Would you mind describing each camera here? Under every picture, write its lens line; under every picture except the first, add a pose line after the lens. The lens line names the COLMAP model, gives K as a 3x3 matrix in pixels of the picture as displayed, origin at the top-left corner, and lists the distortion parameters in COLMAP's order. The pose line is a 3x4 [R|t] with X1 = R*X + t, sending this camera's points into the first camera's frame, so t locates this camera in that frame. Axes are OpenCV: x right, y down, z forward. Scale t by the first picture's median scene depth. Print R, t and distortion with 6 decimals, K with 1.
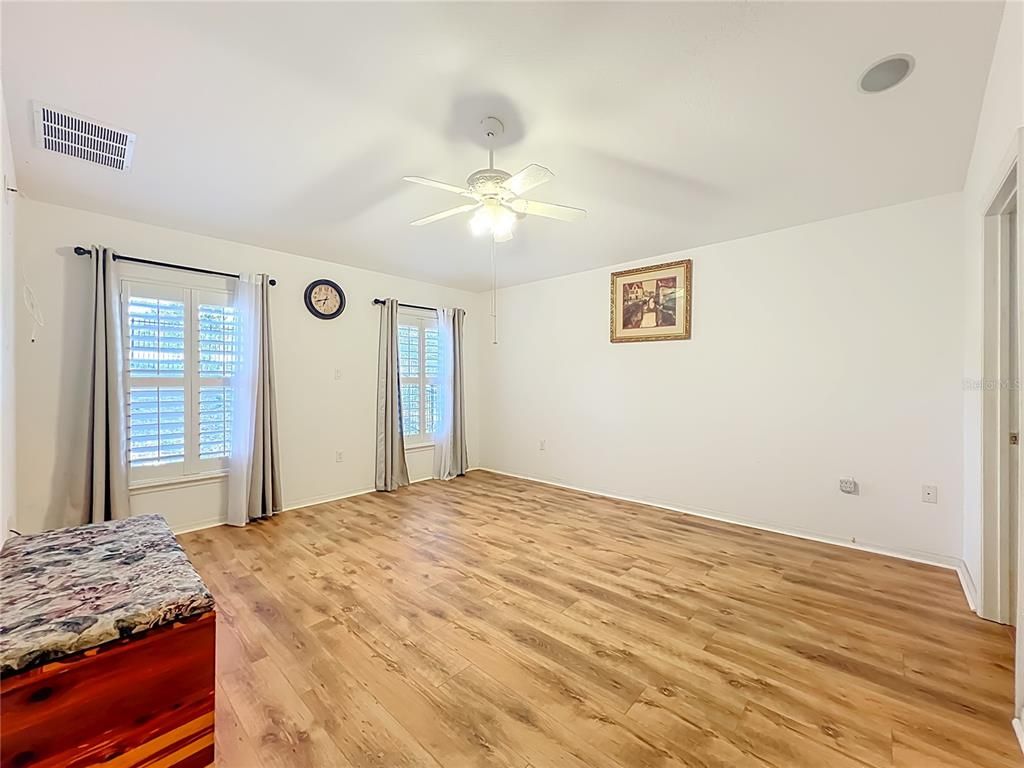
lens RADIAL K [[410.0, 0, 512.1], [0, 410.0, 382.6], [0, 0, 1]] dist [0.011630, 0.000336]
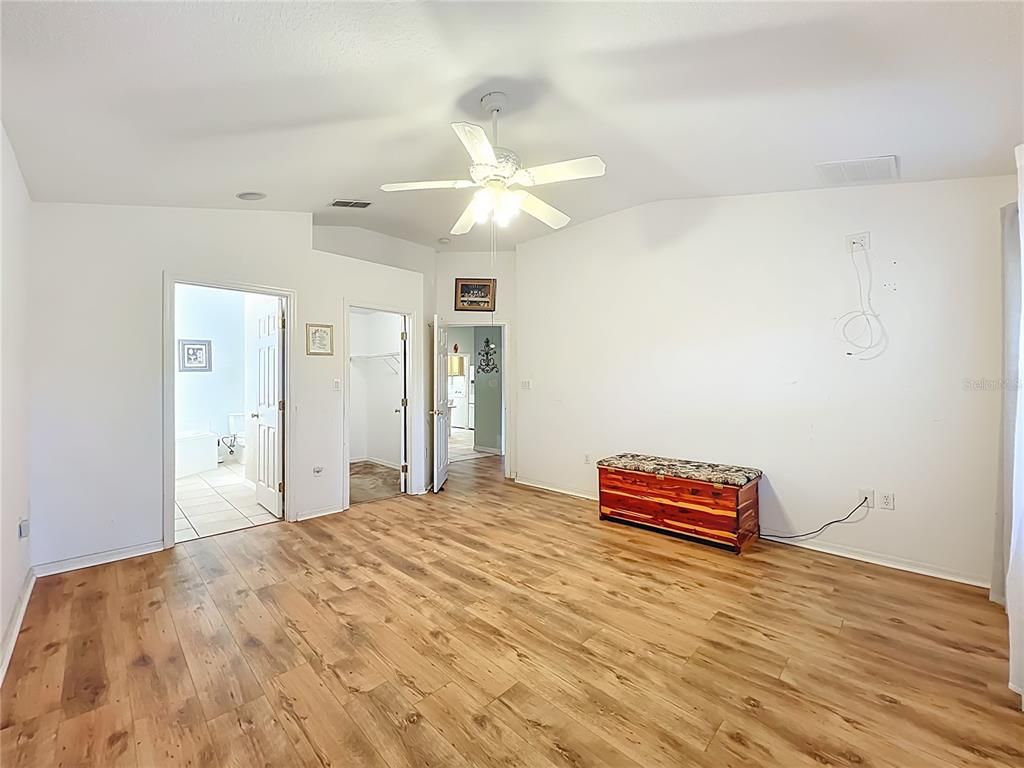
lens RADIAL K [[410.0, 0, 512.6], [0, 410.0, 385.4], [0, 0, 1]] dist [0.011630, 0.000336]
pose [[-0.999134, 0.005934, 0.041176, -0.130082], [0.006117, 0.999972, 0.004327, -0.012064], [-0.041149, 0.004576, -0.999143, 2.018762]]
